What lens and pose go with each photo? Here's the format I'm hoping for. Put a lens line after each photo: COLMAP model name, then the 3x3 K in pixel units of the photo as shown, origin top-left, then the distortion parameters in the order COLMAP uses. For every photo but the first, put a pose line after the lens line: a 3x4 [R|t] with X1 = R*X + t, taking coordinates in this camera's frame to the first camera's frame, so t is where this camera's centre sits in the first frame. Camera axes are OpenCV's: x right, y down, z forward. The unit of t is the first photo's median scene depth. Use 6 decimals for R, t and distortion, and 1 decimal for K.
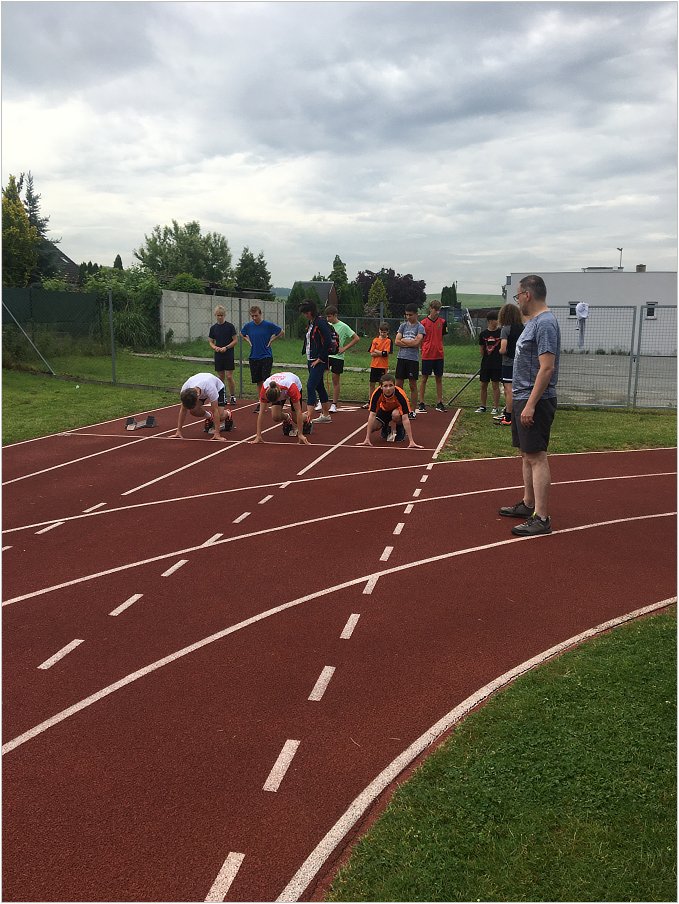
lens RADIAL K [[761.6, 0, 342.9], [0, 761.6, 439.8], [0, 0, 1]] dist [0.106316, -0.183366]
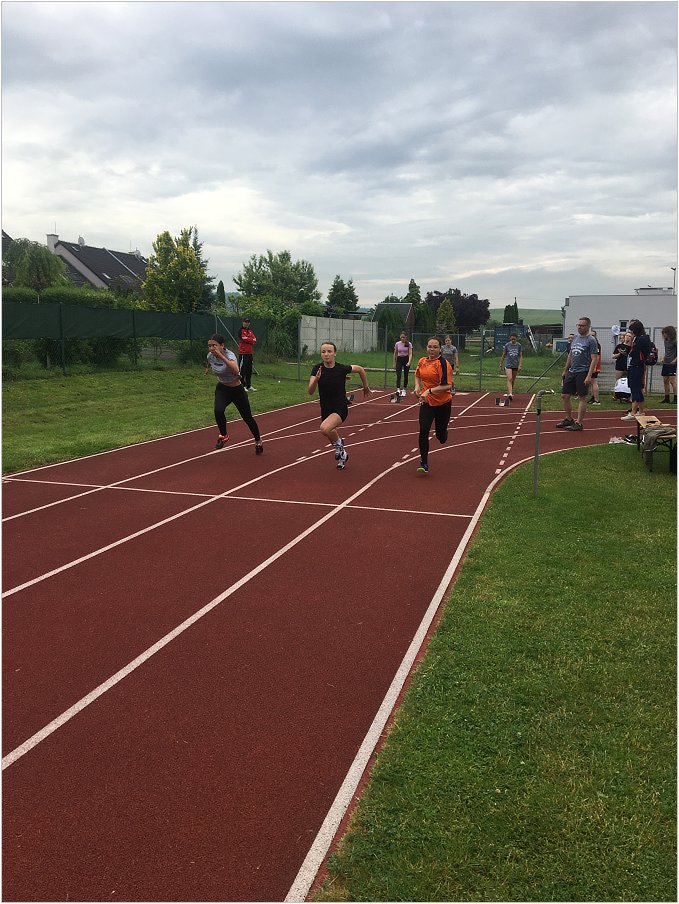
lens RADIAL K [[761.6, 0, 342.9], [0, 761.6, 439.8], [0, 0, 1]] dist [0.106316, -0.183366]
pose [[0.997443, 0.006452, -0.071173, -0.026734], [-0.007884, 0.999772, -0.019859, 0.018904], [0.071028, 0.020369, 0.997266, -0.125363]]
